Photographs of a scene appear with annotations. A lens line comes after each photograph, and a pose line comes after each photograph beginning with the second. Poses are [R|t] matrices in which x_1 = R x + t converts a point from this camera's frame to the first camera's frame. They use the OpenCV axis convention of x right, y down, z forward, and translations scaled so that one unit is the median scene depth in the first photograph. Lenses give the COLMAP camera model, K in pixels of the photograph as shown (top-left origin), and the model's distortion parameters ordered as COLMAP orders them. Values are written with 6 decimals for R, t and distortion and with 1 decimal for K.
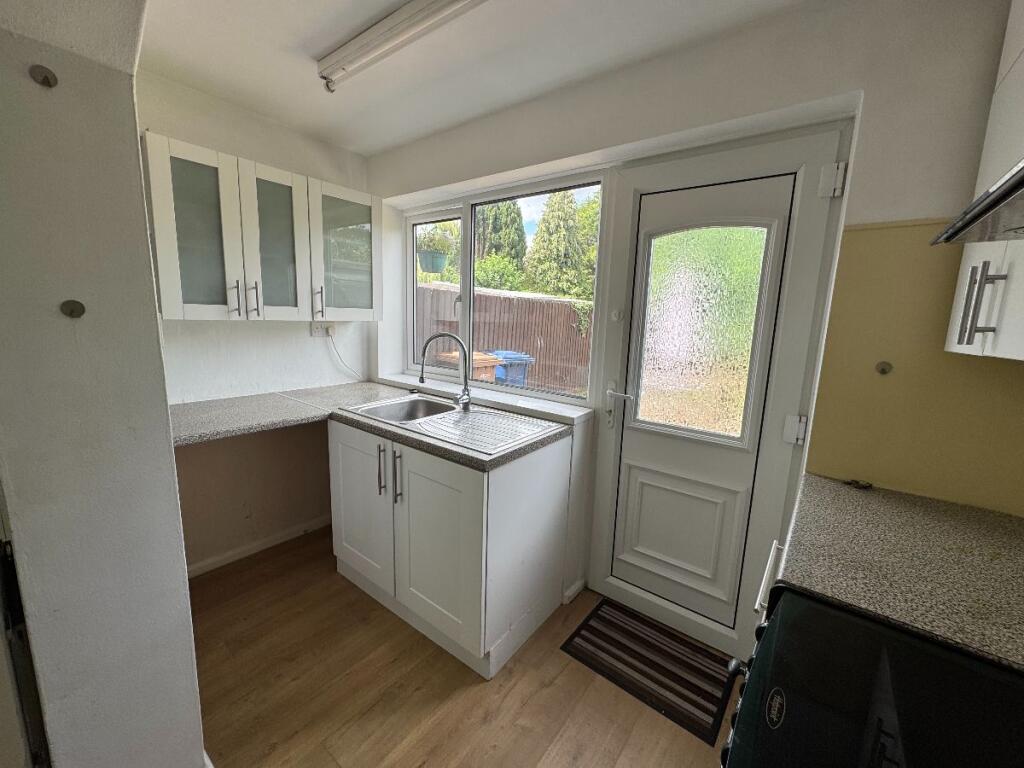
lens RADIAL K [[408.5, 0, 512.6], [0, 408.5, 381.2], [0, 0, 1]] dist [-0.004572, -0.000377]
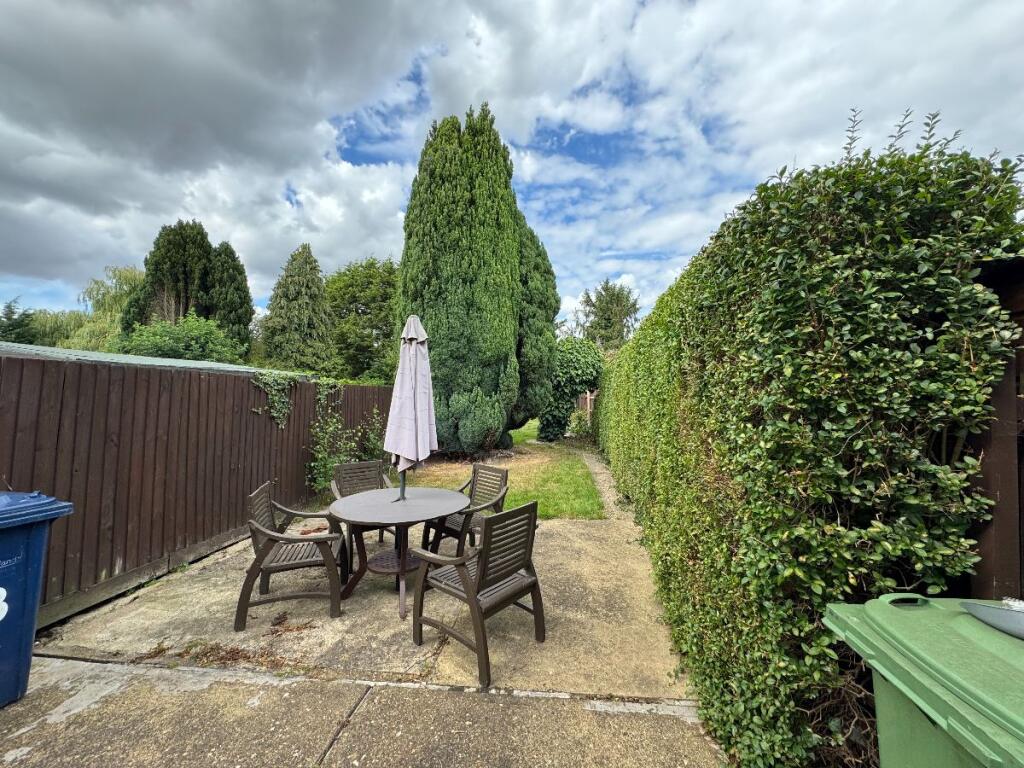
lens RADIAL K [[408.5, 0, 512.6], [0, 408.5, 381.2], [0, 0, 1]] dist [-0.004572, -0.000377]
pose [[0.850762, -0.009731, 0.525461, 0.044483], [0.107940, 0.981749, -0.156583, -0.013579], [-0.514347, 0.189933, 0.836285, 0.090054]]
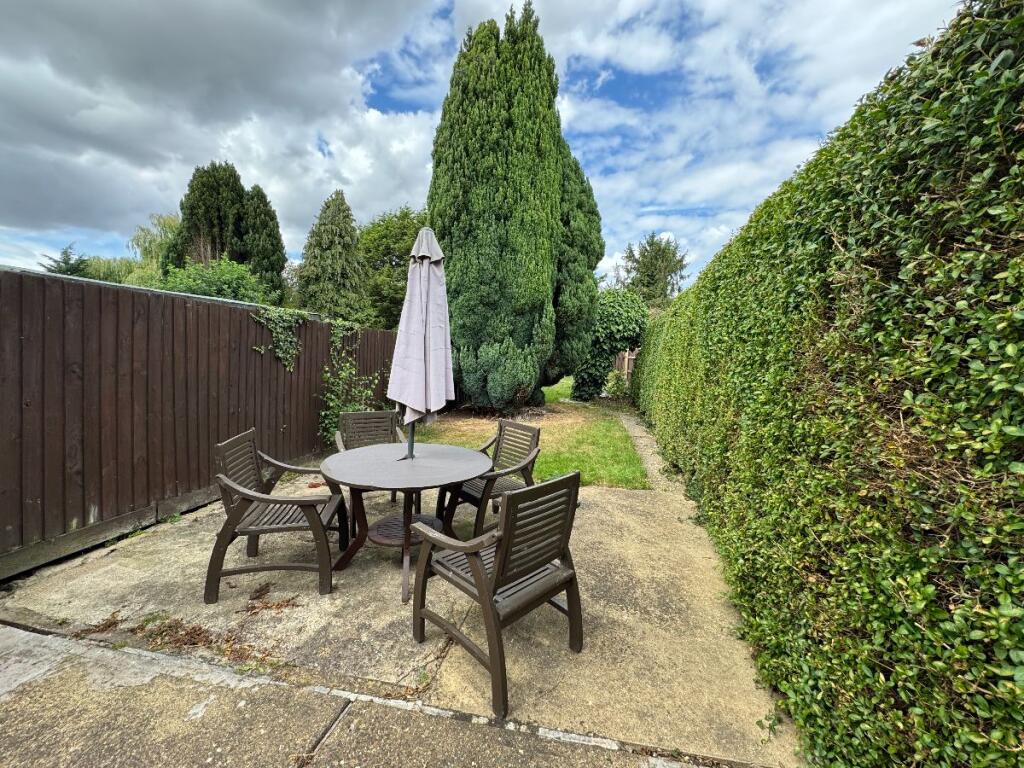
lens RADIAL K [[408.5, 0, 512.6], [0, 408.5, 381.2], [0, 0, 1]] dist [-0.004572, -0.000377]
pose [[0.890514, -0.026708, 0.454171, 0.057459], [0.063304, 0.995839, -0.065561, -0.012076], [-0.450530, 0.087133, 0.888499, 0.113805]]
